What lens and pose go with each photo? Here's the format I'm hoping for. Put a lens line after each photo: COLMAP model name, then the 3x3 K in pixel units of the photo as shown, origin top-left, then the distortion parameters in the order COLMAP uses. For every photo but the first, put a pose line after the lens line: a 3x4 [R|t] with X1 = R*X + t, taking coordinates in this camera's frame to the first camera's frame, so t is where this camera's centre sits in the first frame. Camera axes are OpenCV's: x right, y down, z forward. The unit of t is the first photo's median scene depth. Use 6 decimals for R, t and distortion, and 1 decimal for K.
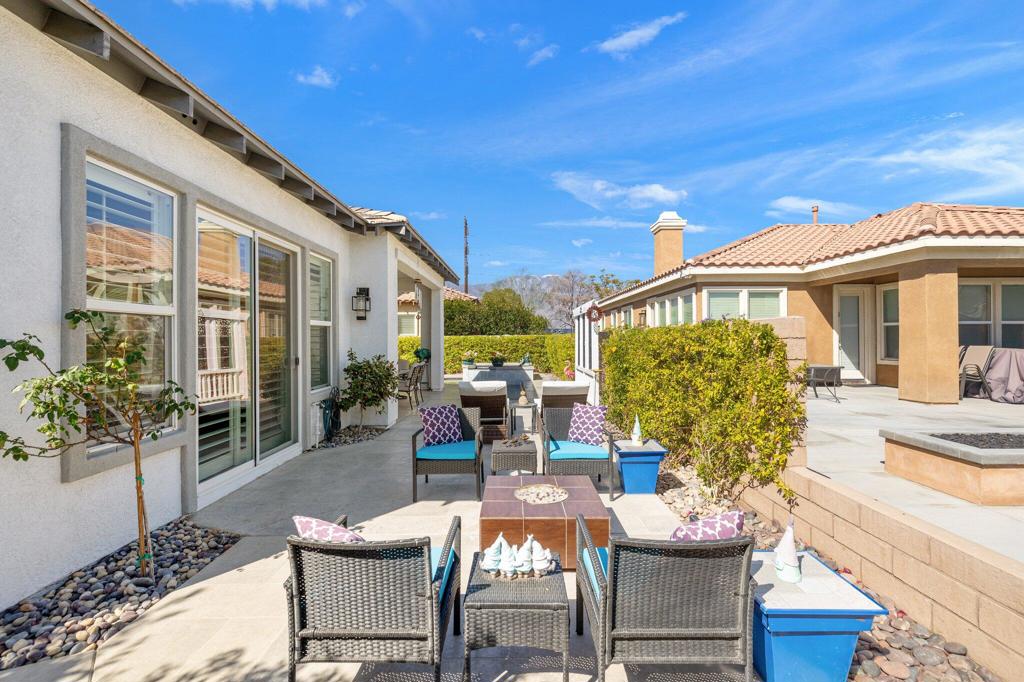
lens RADIAL K [[439.7, 0, 512.1], [0, 439.7, 339.1], [0, 0, 1]] dist [0.005324, 0.000409]
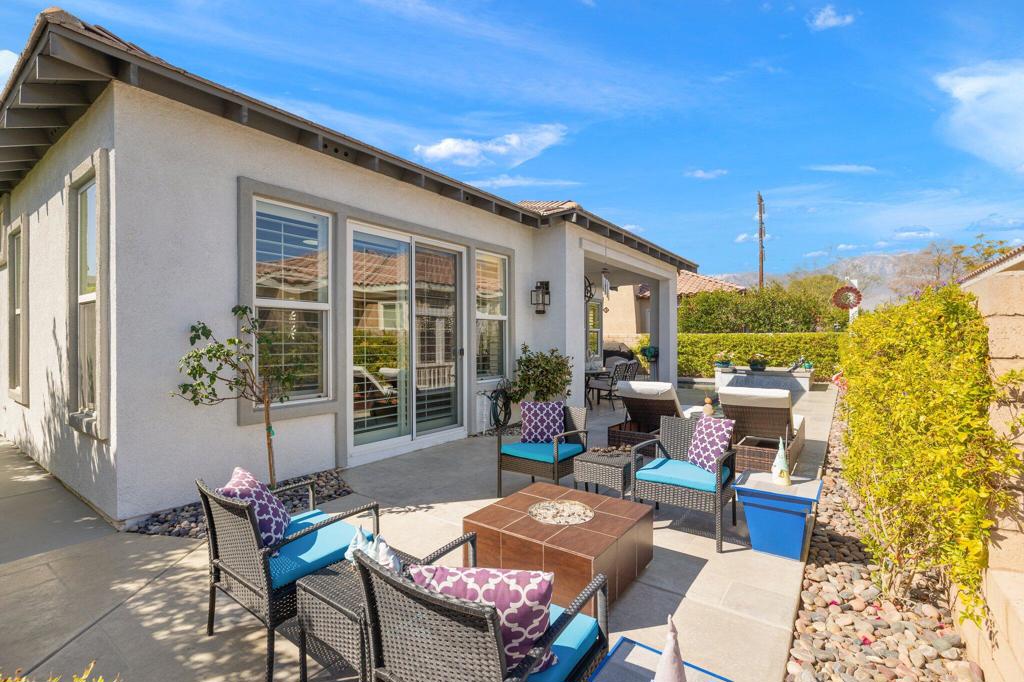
lens RADIAL K [[464.2, 0, 509.2], [0, 464.2, 342.9], [0, 0, 1]] dist [-0.001165, 0.002527]
pose [[0.809857, 0.010340, -0.586536, 0.280360], [-0.006009, 0.999938, 0.009330, 0.016217], [0.586596, -0.004031, 0.809870, 0.137799]]
